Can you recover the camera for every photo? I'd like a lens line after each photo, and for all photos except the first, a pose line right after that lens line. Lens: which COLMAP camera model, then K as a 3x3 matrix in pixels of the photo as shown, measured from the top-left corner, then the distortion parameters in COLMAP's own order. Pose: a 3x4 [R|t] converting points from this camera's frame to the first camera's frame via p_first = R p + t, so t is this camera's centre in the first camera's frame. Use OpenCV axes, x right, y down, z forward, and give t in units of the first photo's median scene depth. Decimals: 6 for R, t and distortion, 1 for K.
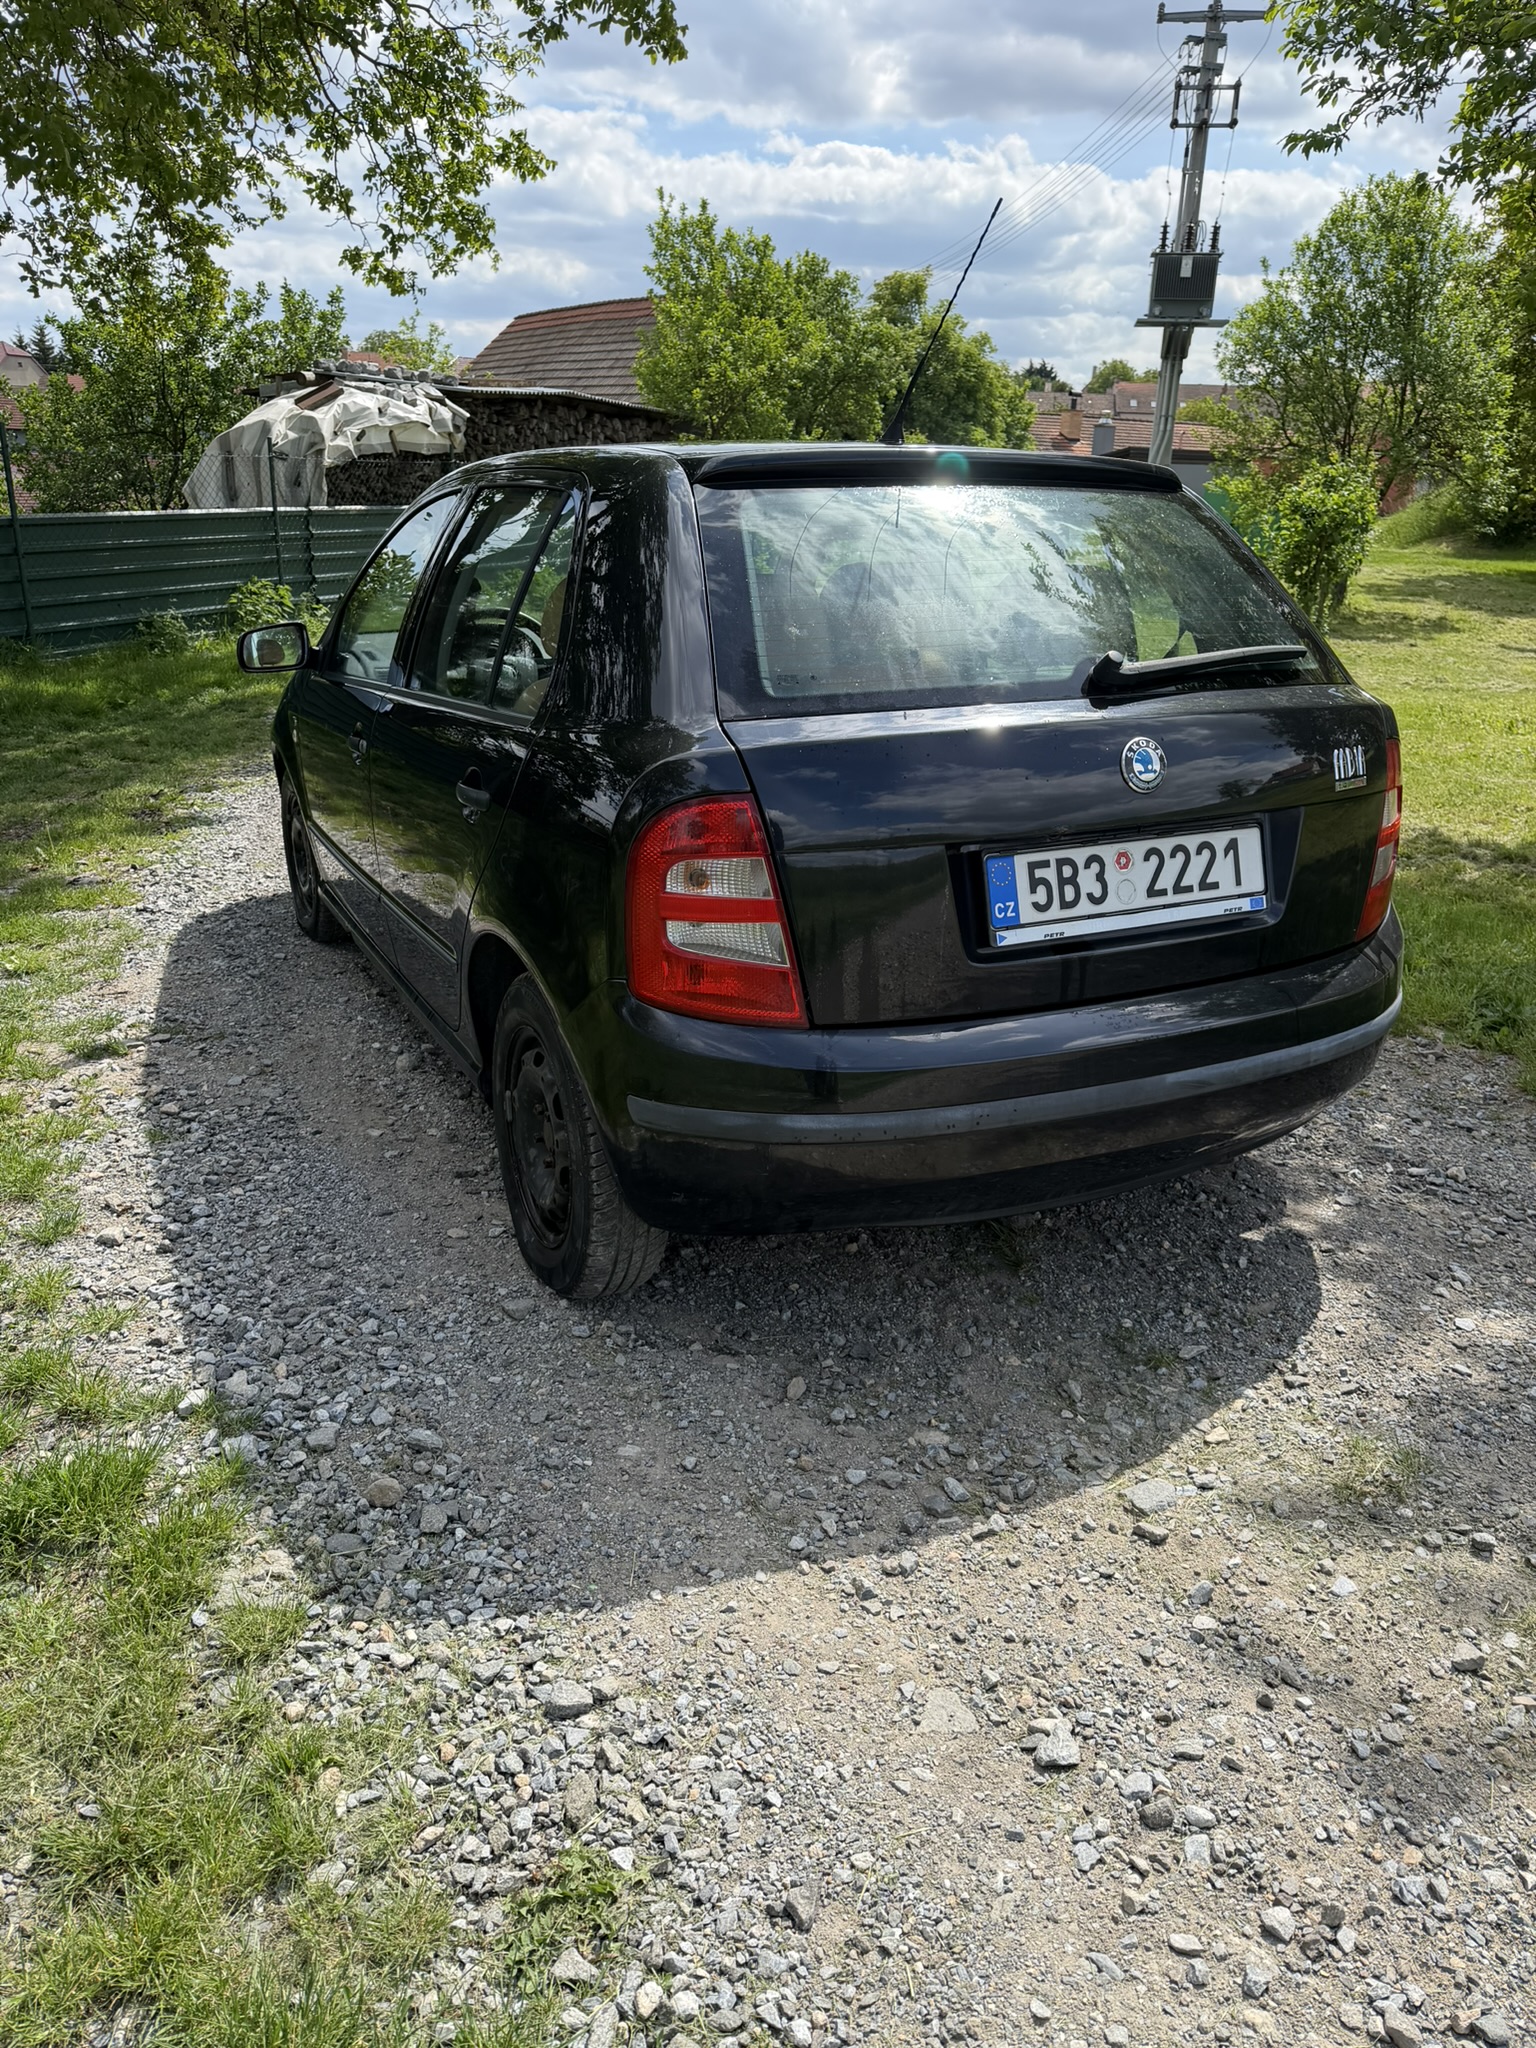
lens RADIAL K [[1500.6, 0, 774.0], [0, 1500.6, 1024.5], [0, 0, 1]] dist [0.021105, -0.018675]
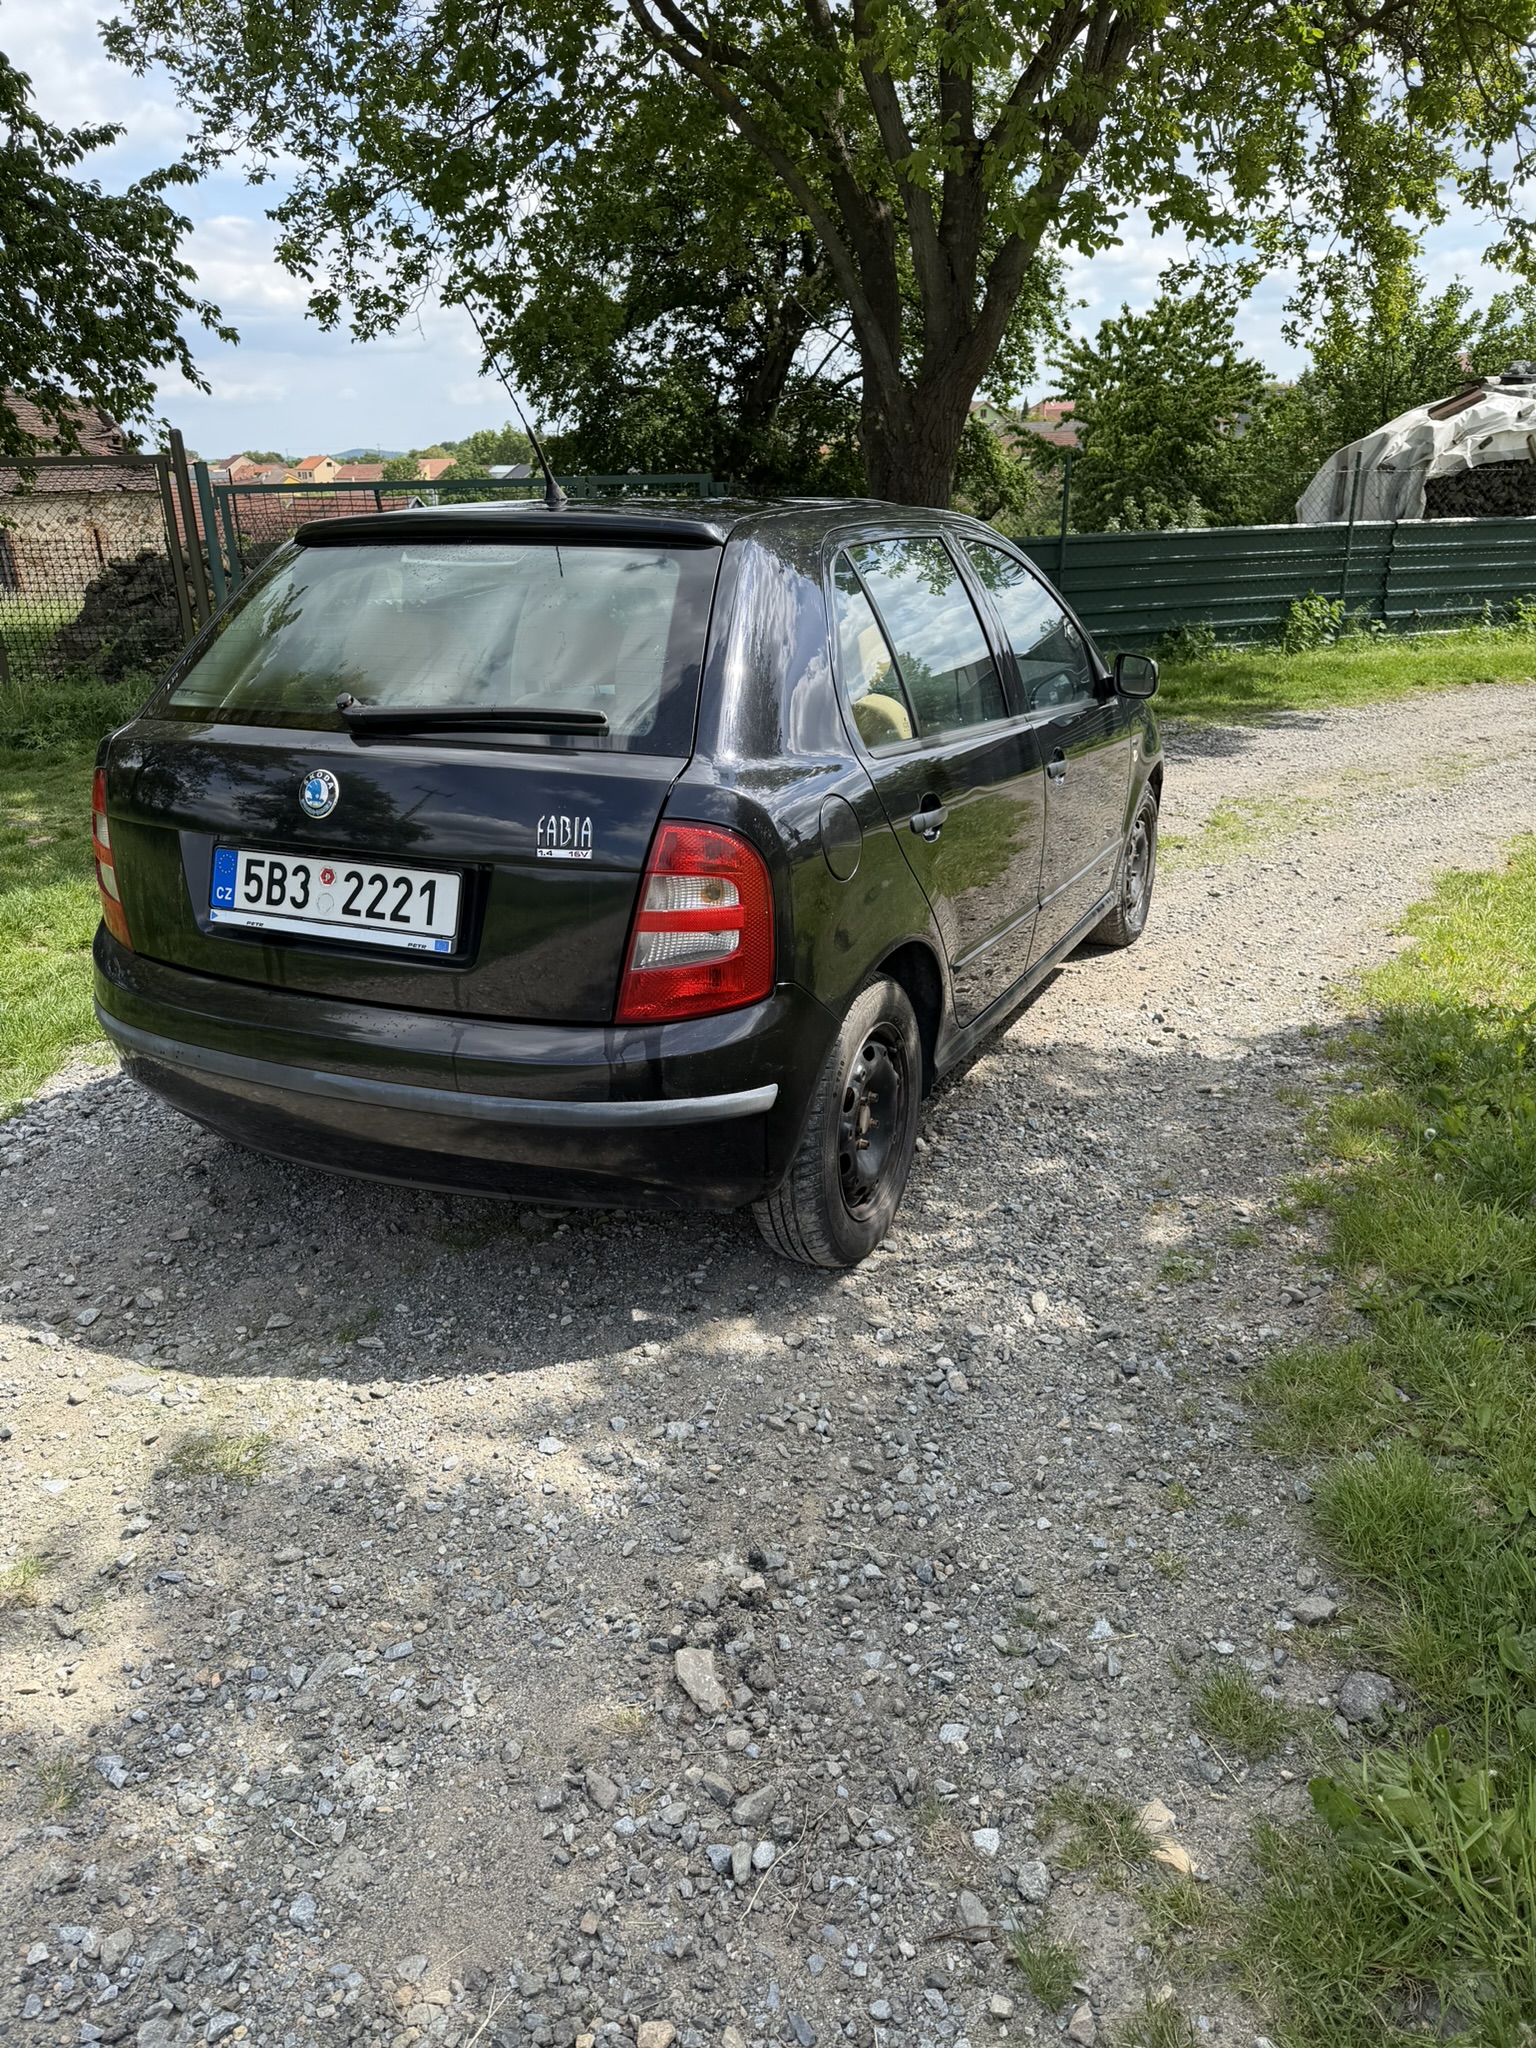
lens RADIAL K [[1500.6, 0, 757.7], [0, 1500.6, 1025.8], [0, 0, 1]] dist [0.021105, -0.018675]
pose [[0.635614, 0.245198, -0.732033, 1.274444], [-0.246488, 0.963047, 0.108555, -0.200173], [0.731600, 0.111439, 0.672565, 0.478789]]
